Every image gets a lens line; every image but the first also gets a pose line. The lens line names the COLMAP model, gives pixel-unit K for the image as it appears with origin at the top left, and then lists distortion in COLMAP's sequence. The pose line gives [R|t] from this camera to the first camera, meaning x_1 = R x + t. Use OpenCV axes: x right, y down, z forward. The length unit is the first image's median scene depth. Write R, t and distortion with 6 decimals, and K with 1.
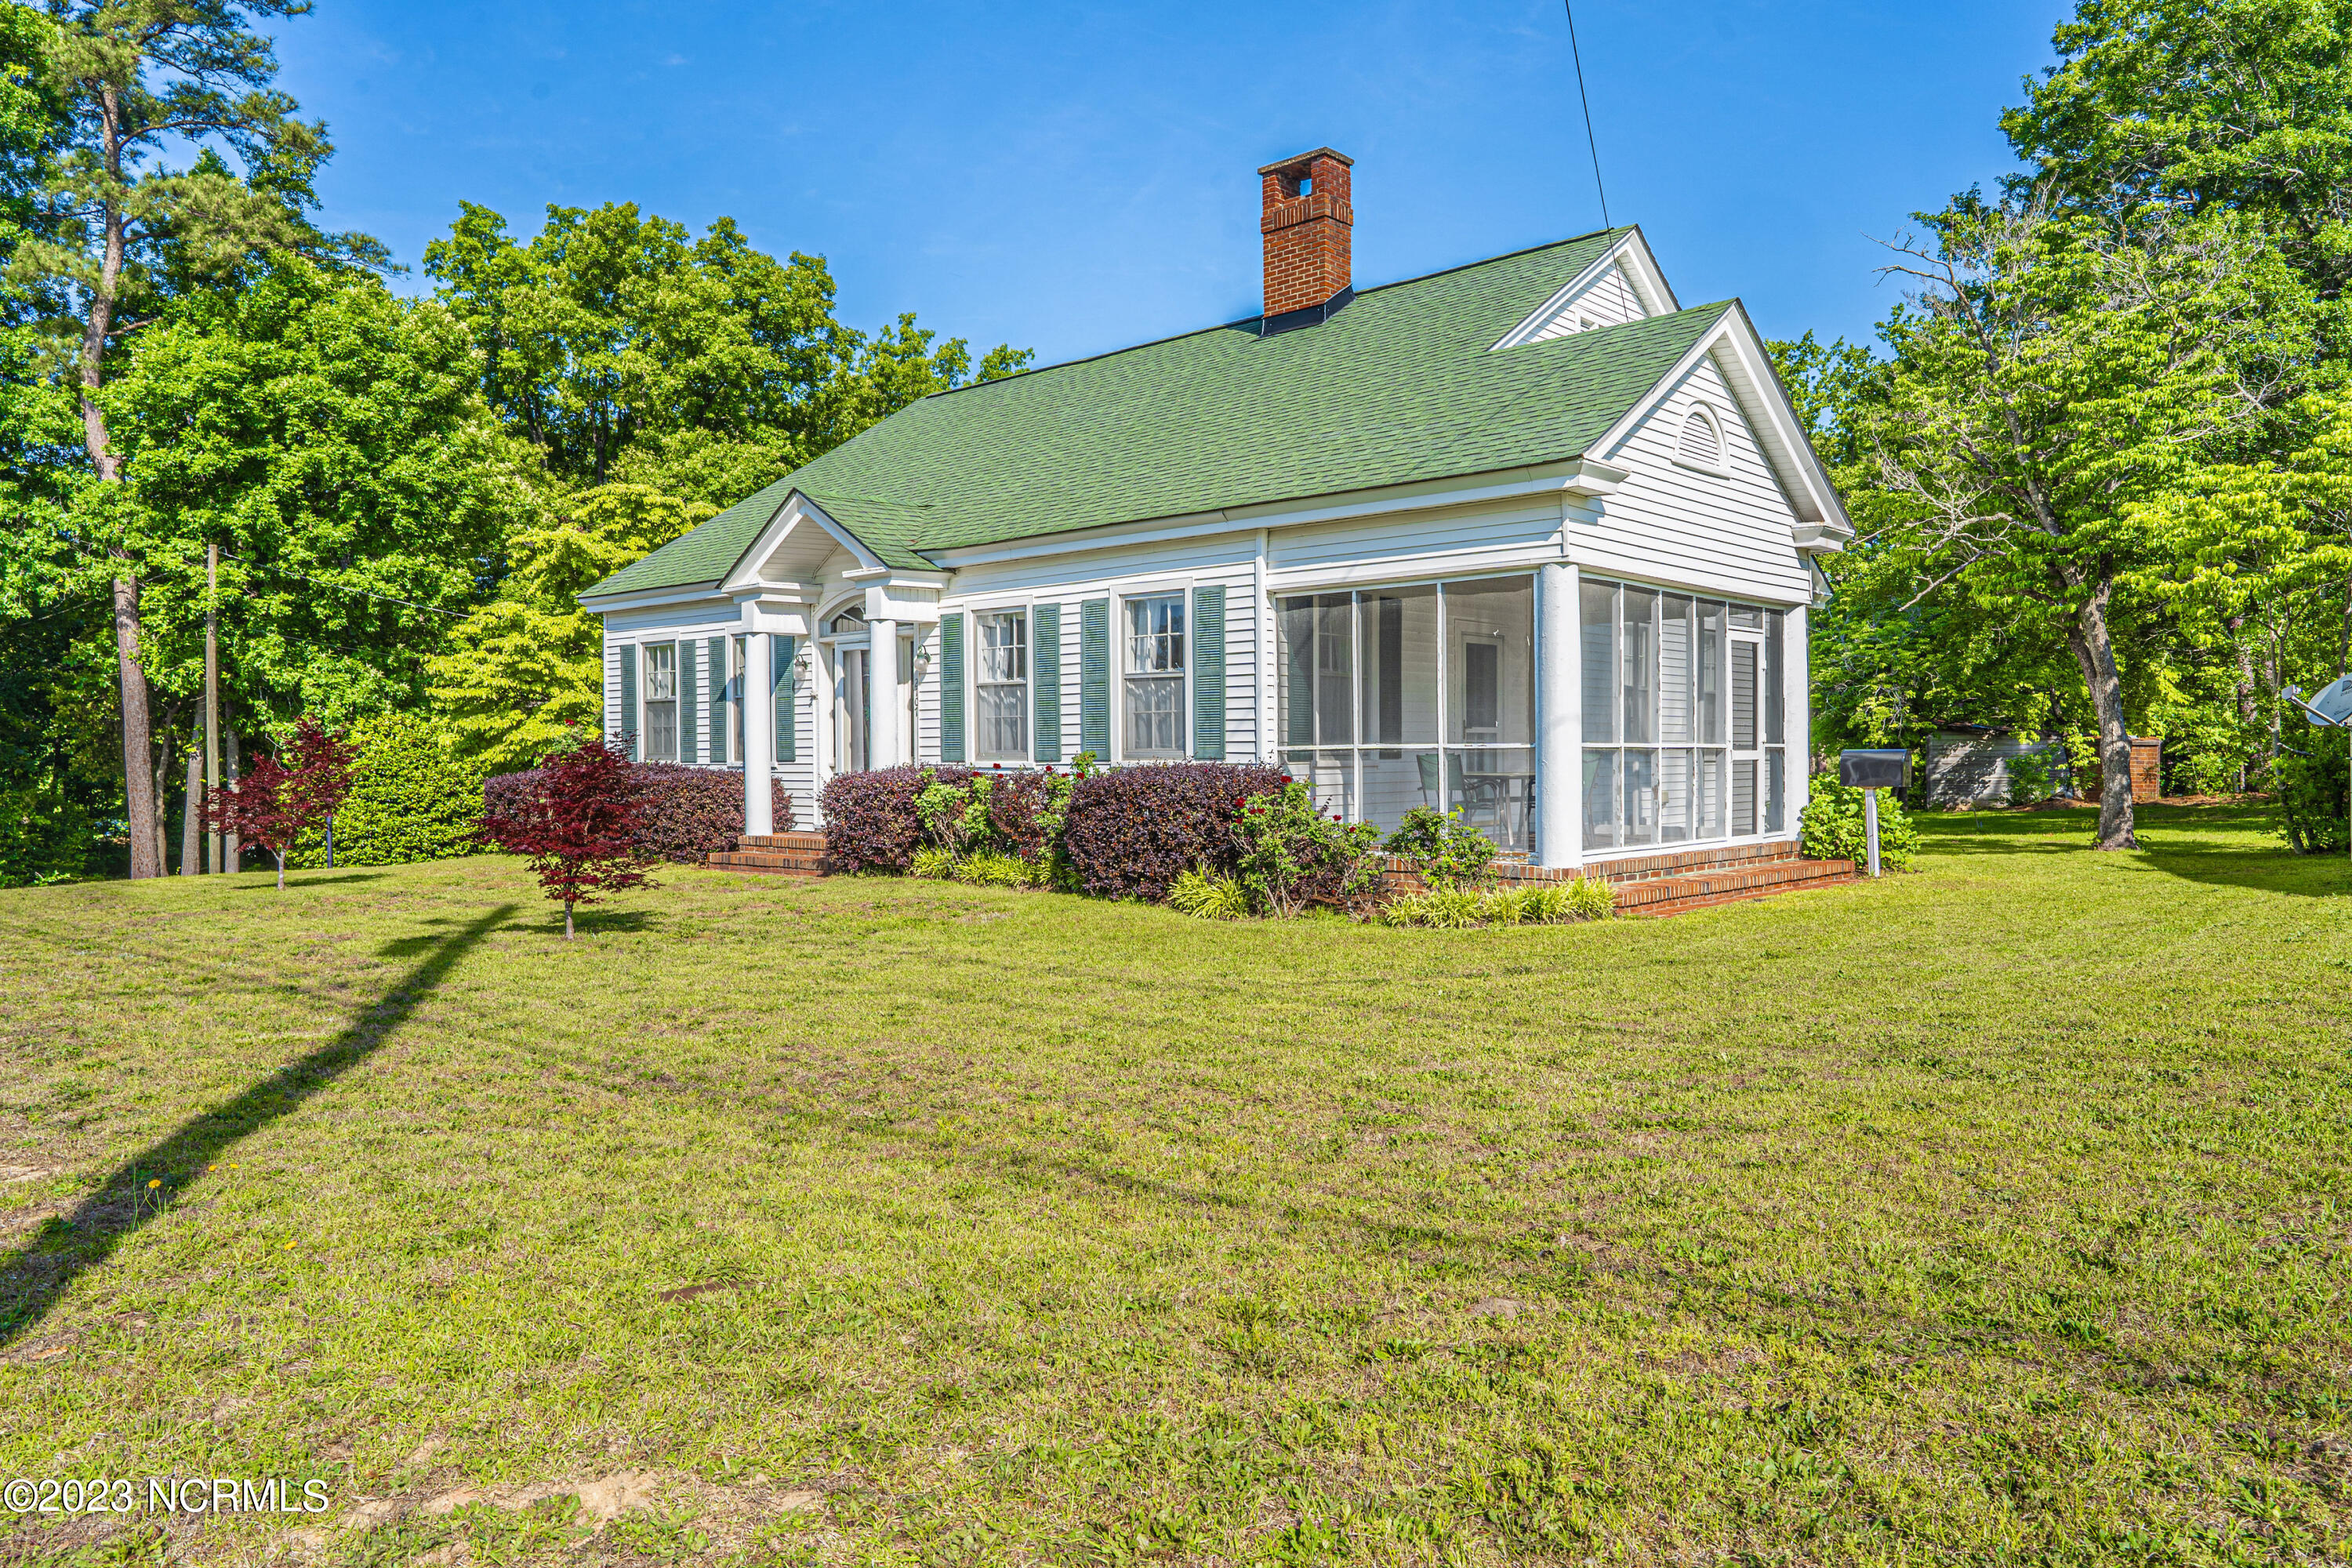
lens RADIAL K [[1610.3, 0, 1166.7], [0, 1610.3, 793.7], [0, 0, 1]] dist [-0.001972, 0.003115]
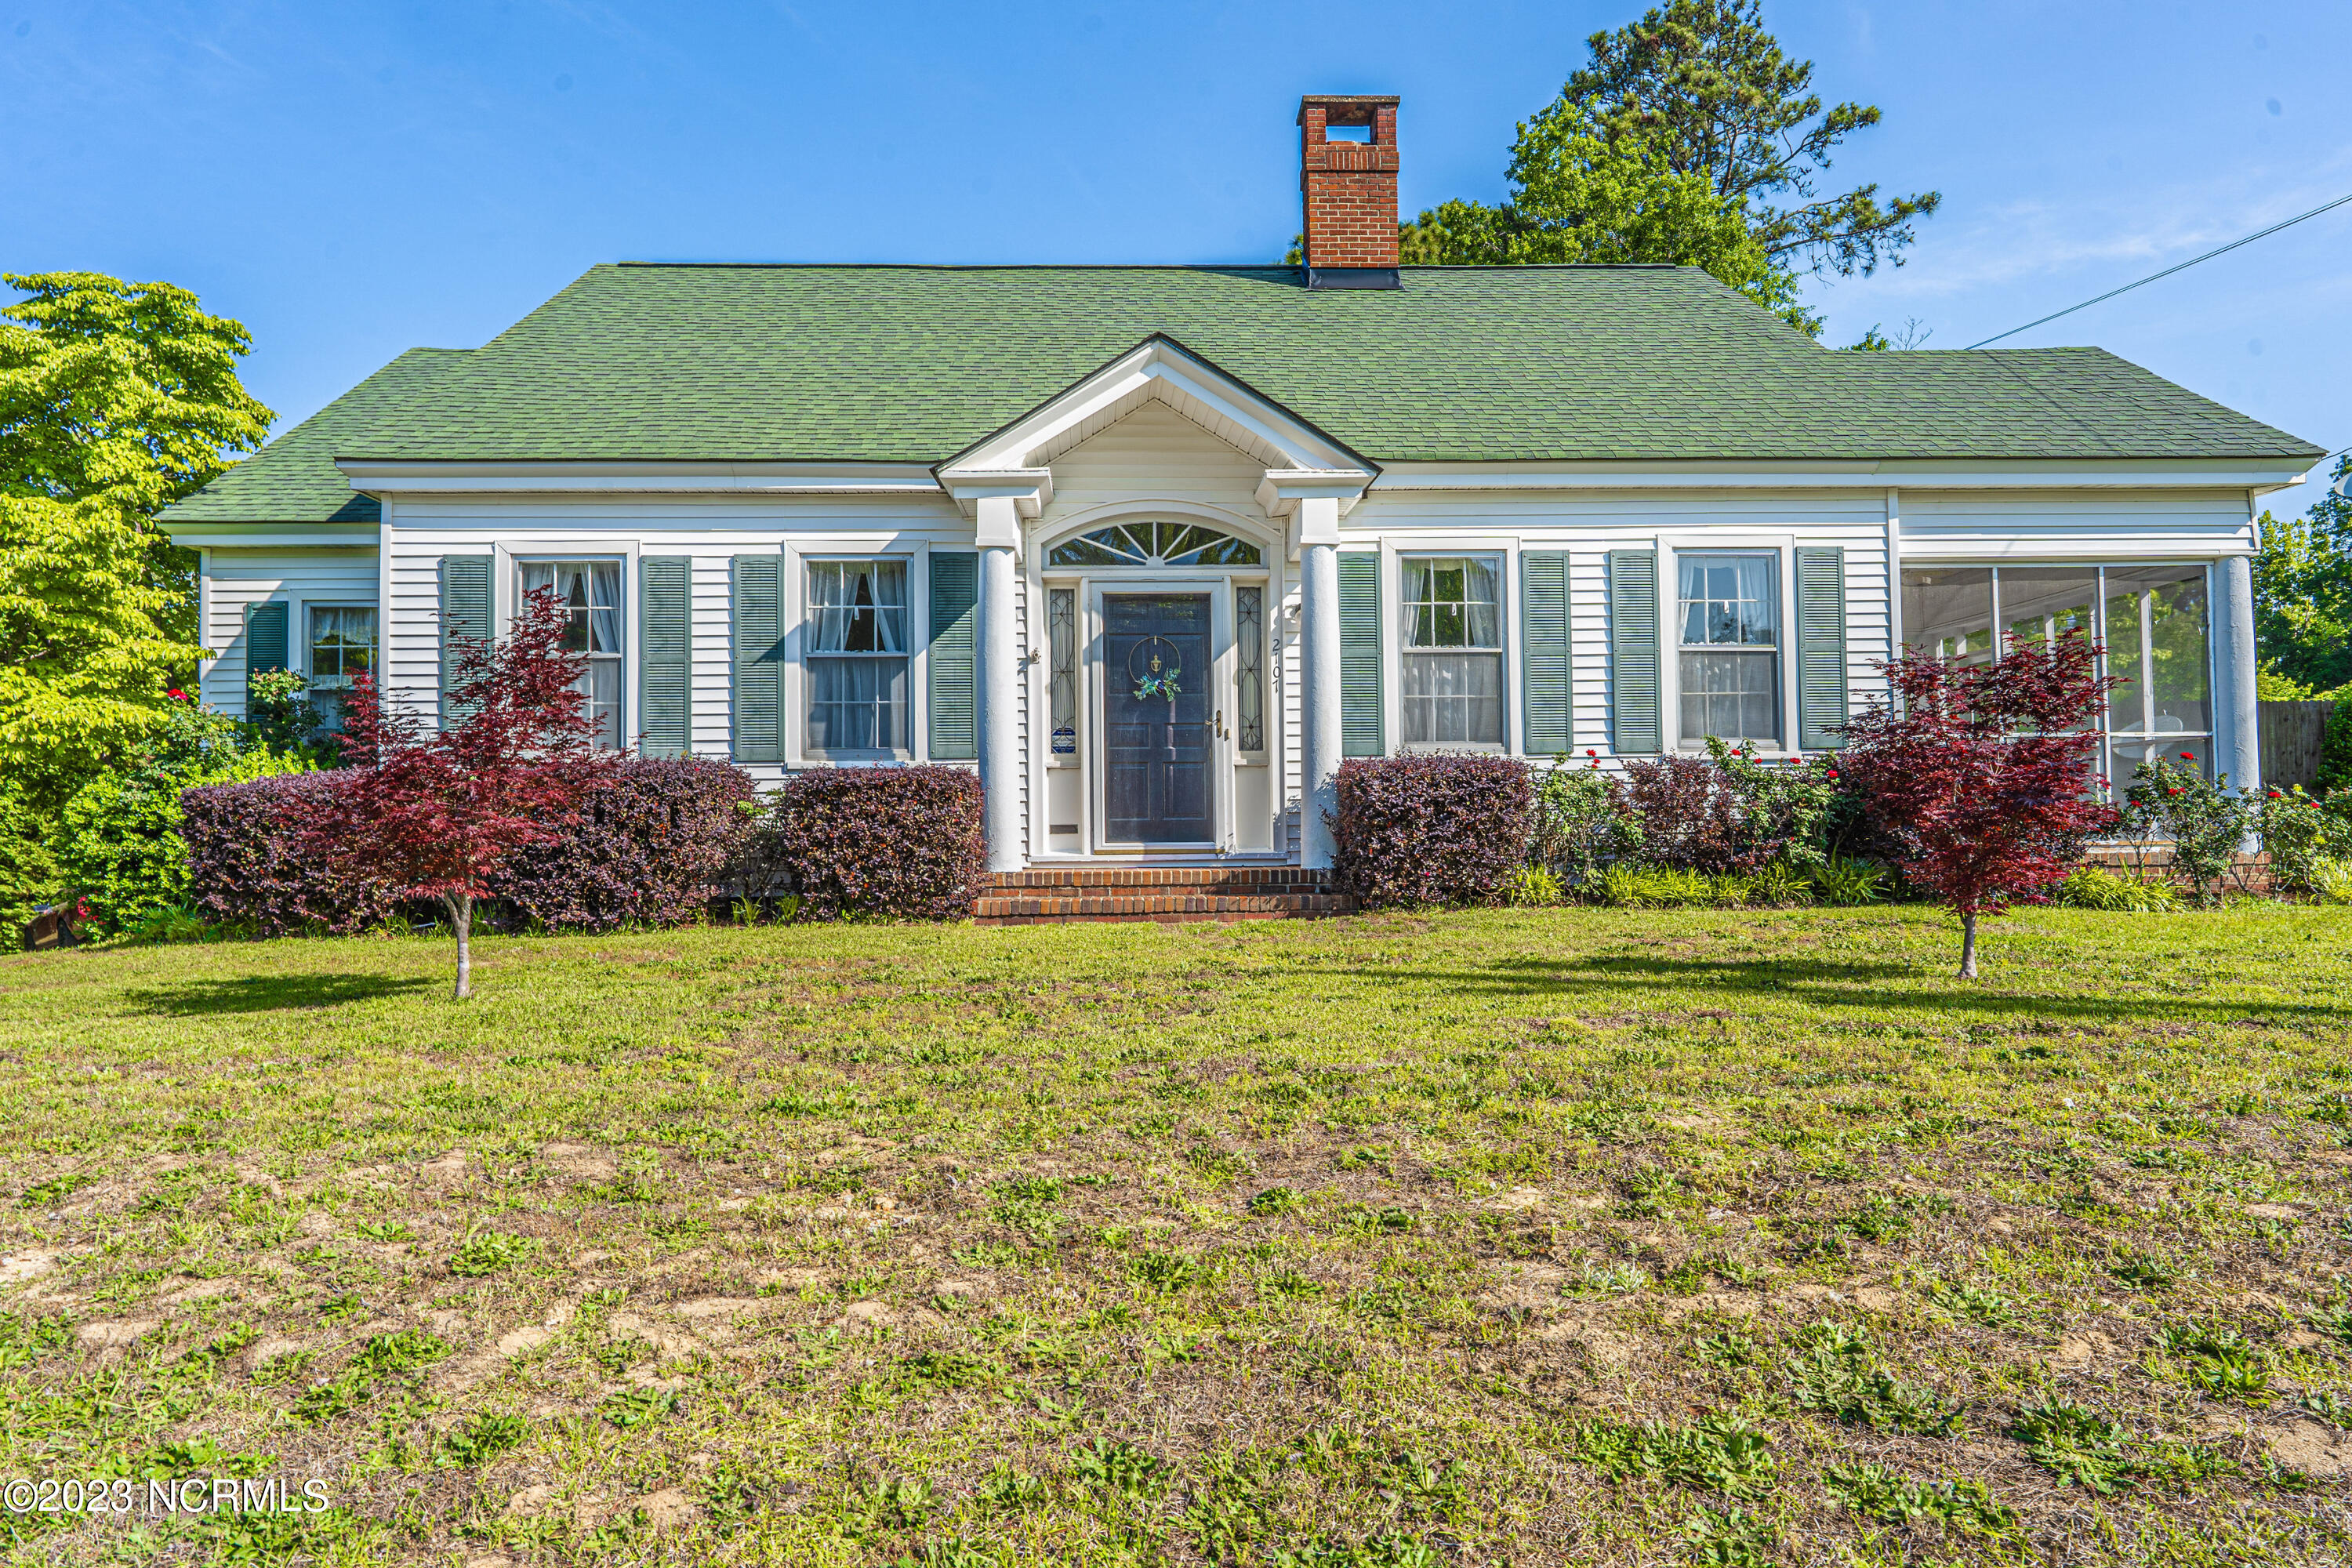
lens RADIAL K [[1591.3, 0, 1169.9], [0, 1591.3, 792.1], [0, 0, 1]] dist [-0.001352, 0.002093]
pose [[0.714109, 0.016742, 0.699834, -0.741640], [0.024706, 0.998488, -0.049096, 0.031252], [-0.699598, 0.052350, 0.712616, 0.591503]]
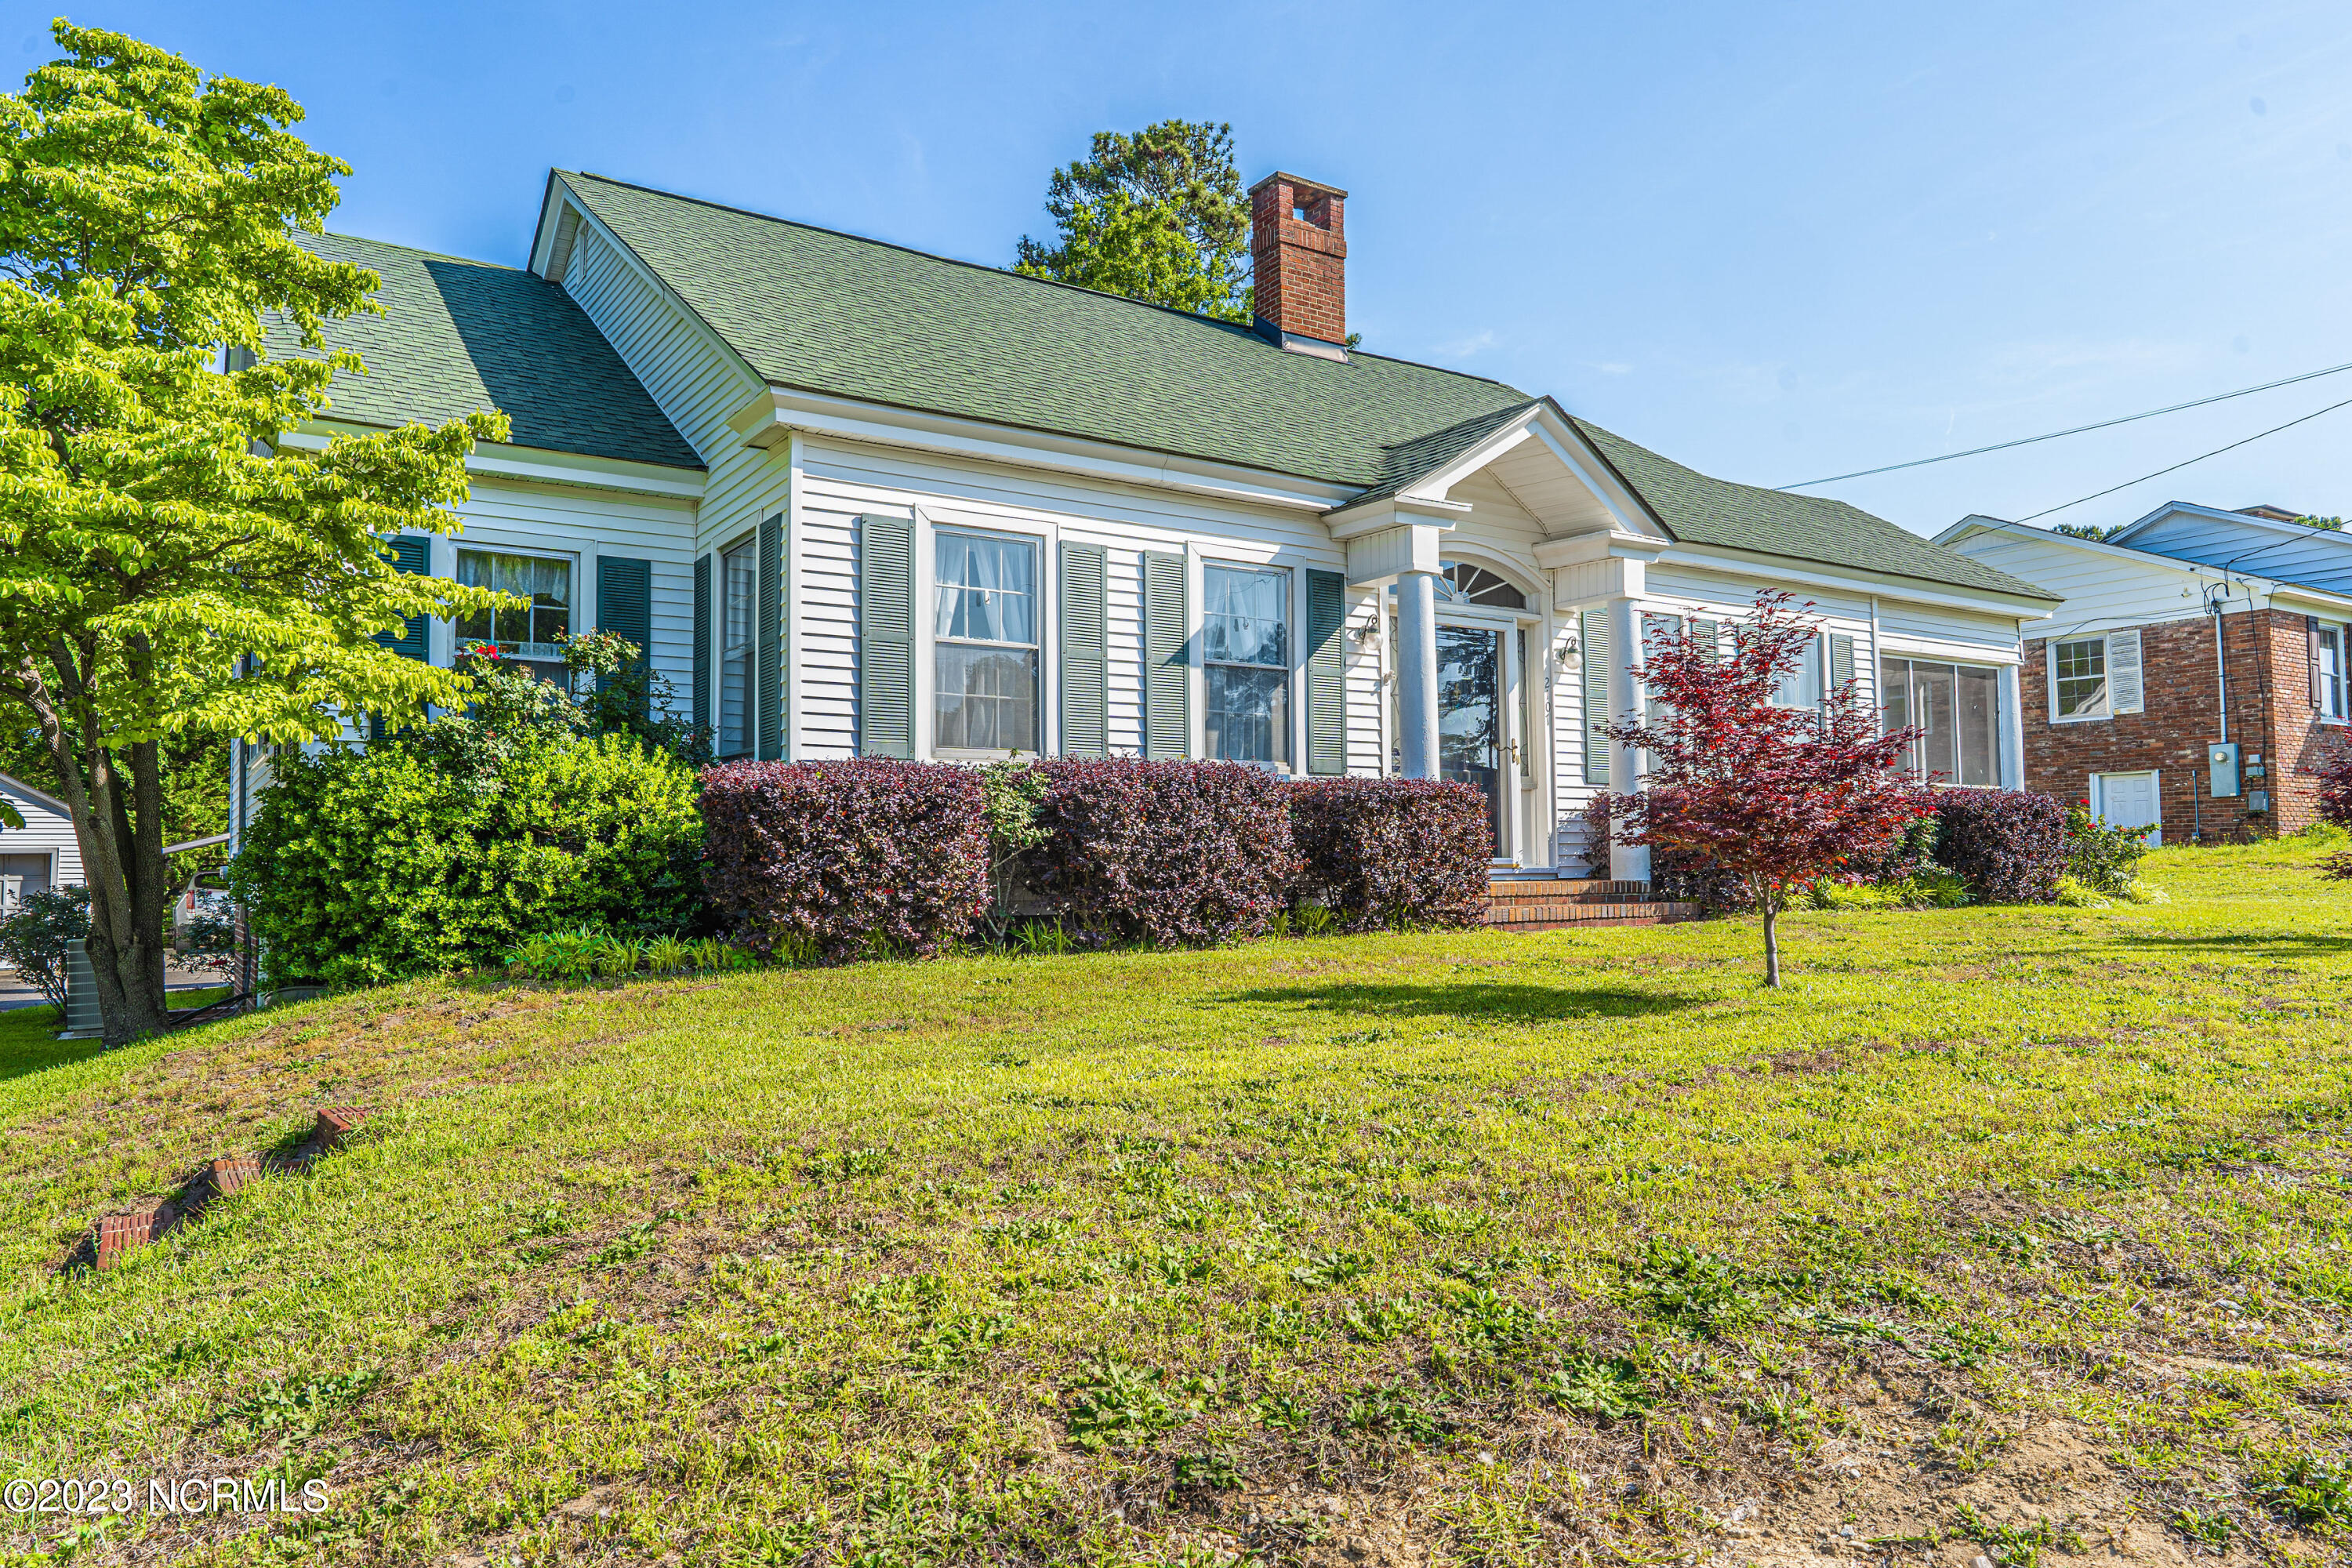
lens RADIAL K [[1571.3, 0, 1162.1], [0, 1571.3, 788.1], [0, 0, 1]] dist [-0.001428, 0.002050]
pose [[0.250742, 0.051551, 0.966680, -1.039471], [0.028633, 0.997749, -0.060635, 0.026451], [-0.967630, 0.042883, 0.248702, 1.090942]]
